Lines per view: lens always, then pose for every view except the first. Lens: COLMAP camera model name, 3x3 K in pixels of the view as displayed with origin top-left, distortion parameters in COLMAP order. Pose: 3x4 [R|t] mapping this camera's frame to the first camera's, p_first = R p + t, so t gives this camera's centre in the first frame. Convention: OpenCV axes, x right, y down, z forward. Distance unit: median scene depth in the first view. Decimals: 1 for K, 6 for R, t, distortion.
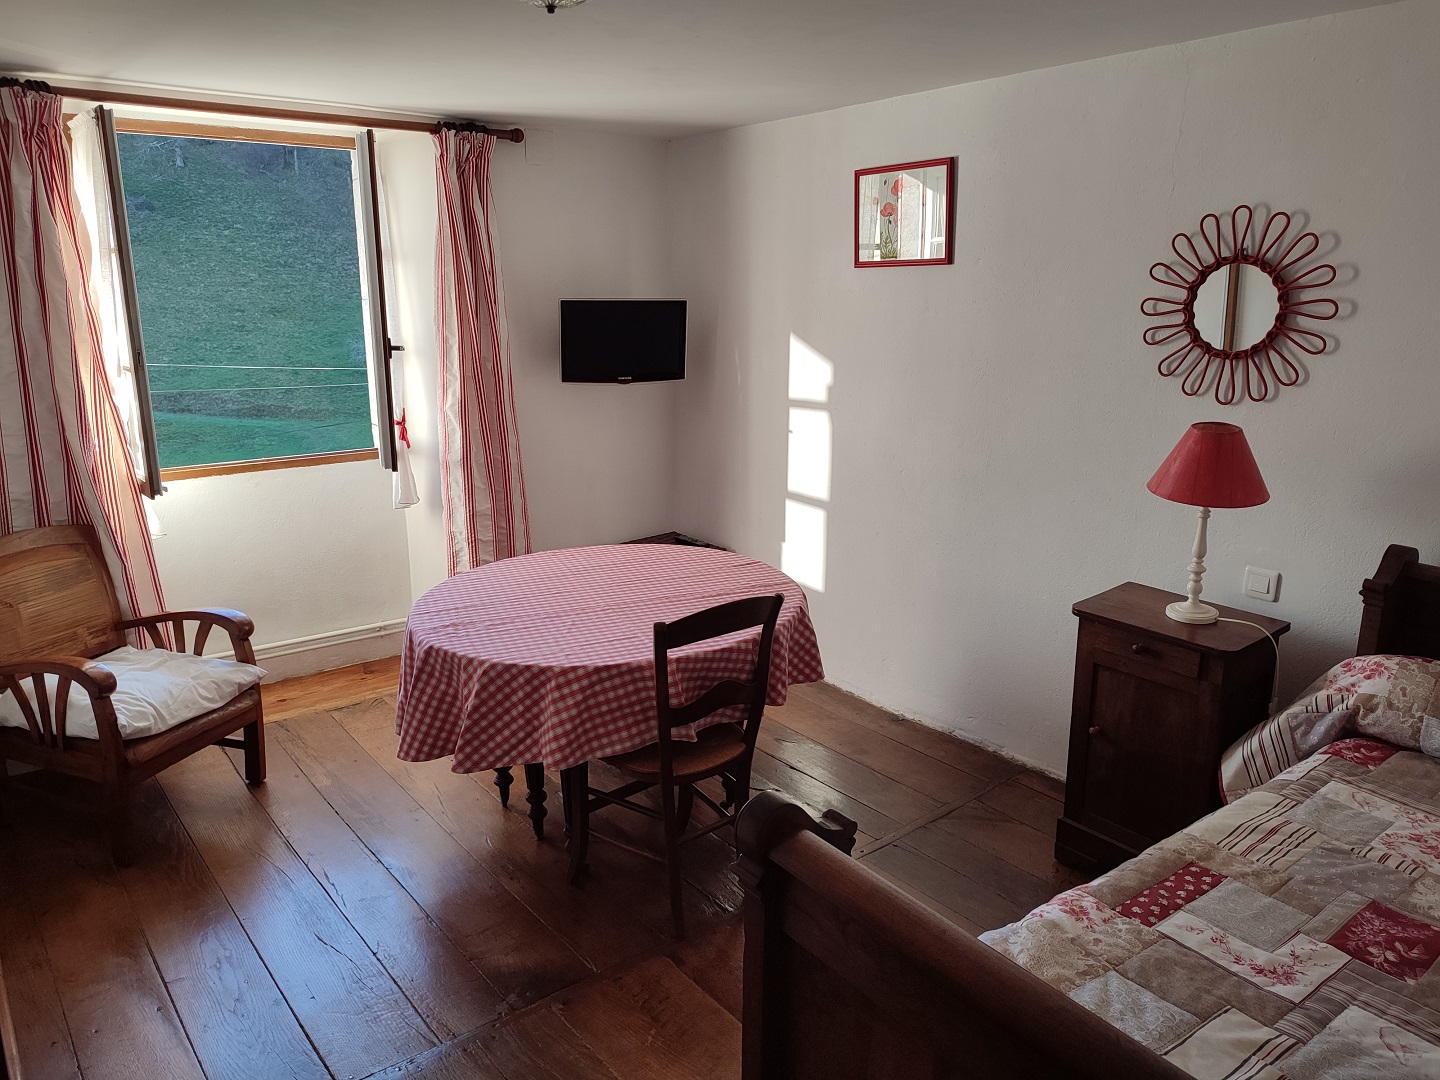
lens RADIAL K [[1015.7, 0, 720.0], [0, 1015.7, 540.0], [0, 0, 1]] dist [0.002992, -0.009555]
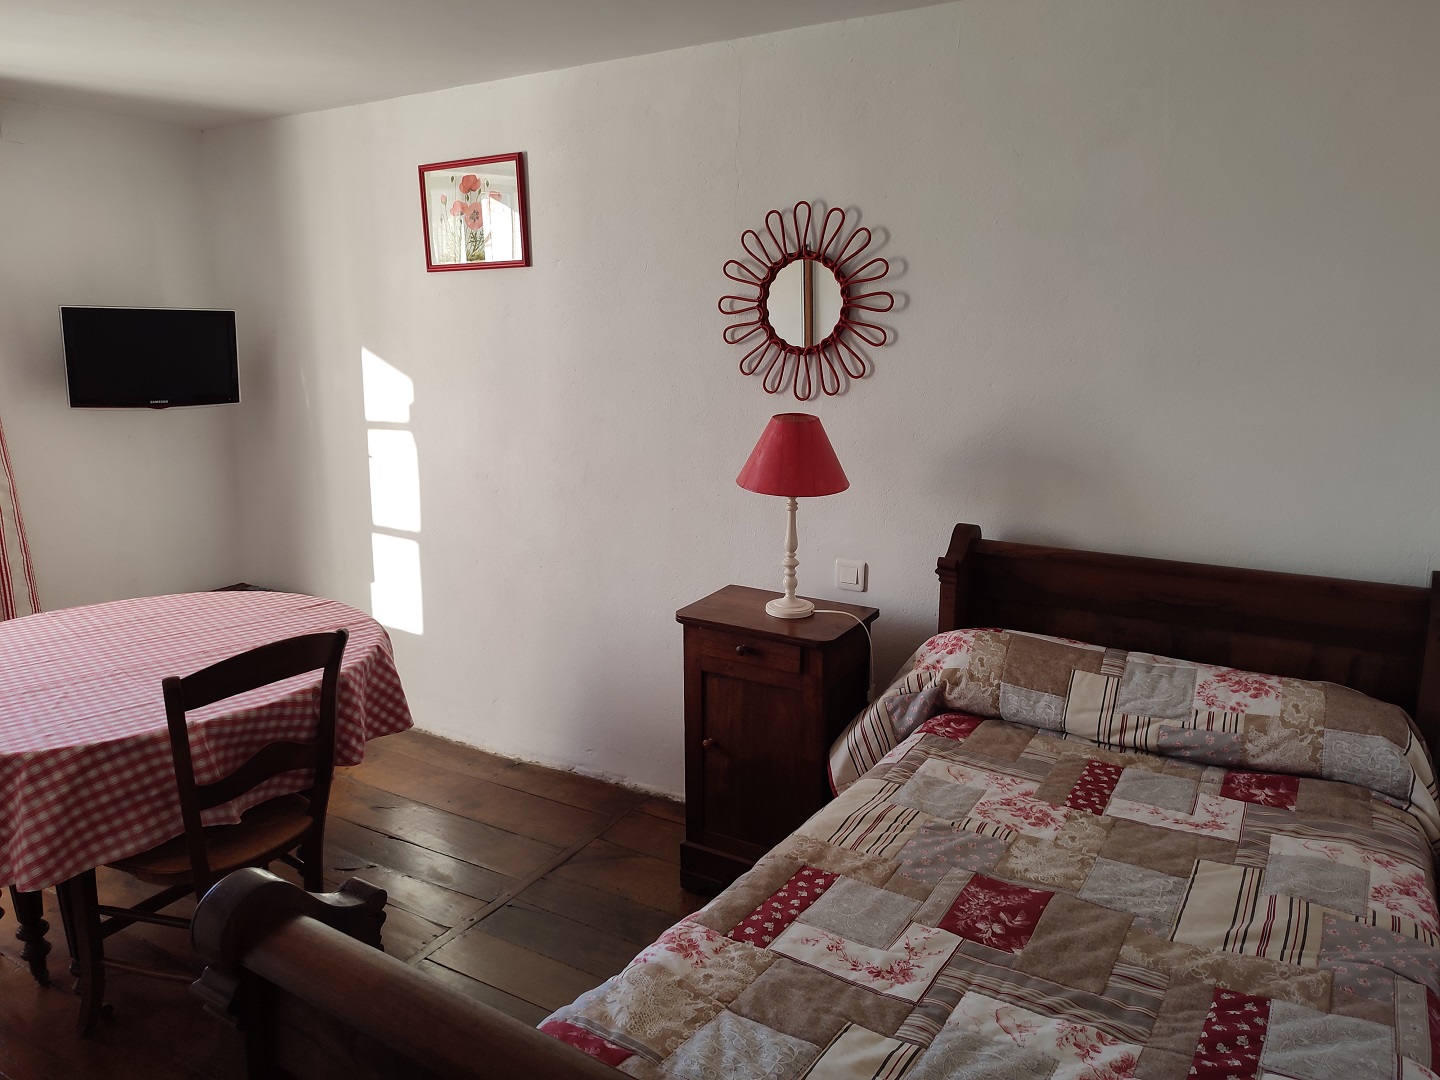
lens RADIAL K [[1005.3, 0, 720.0], [0, 1005.3, 540.0], [0, 0, 1]] dist [0.043047, -0.060999]
pose [[0.936061, -0.063982, 0.345972, 0.070289], [0.082299, 0.995864, -0.038498, 0.038454], [-0.342078, 0.064509, 0.937455, 0.109483]]
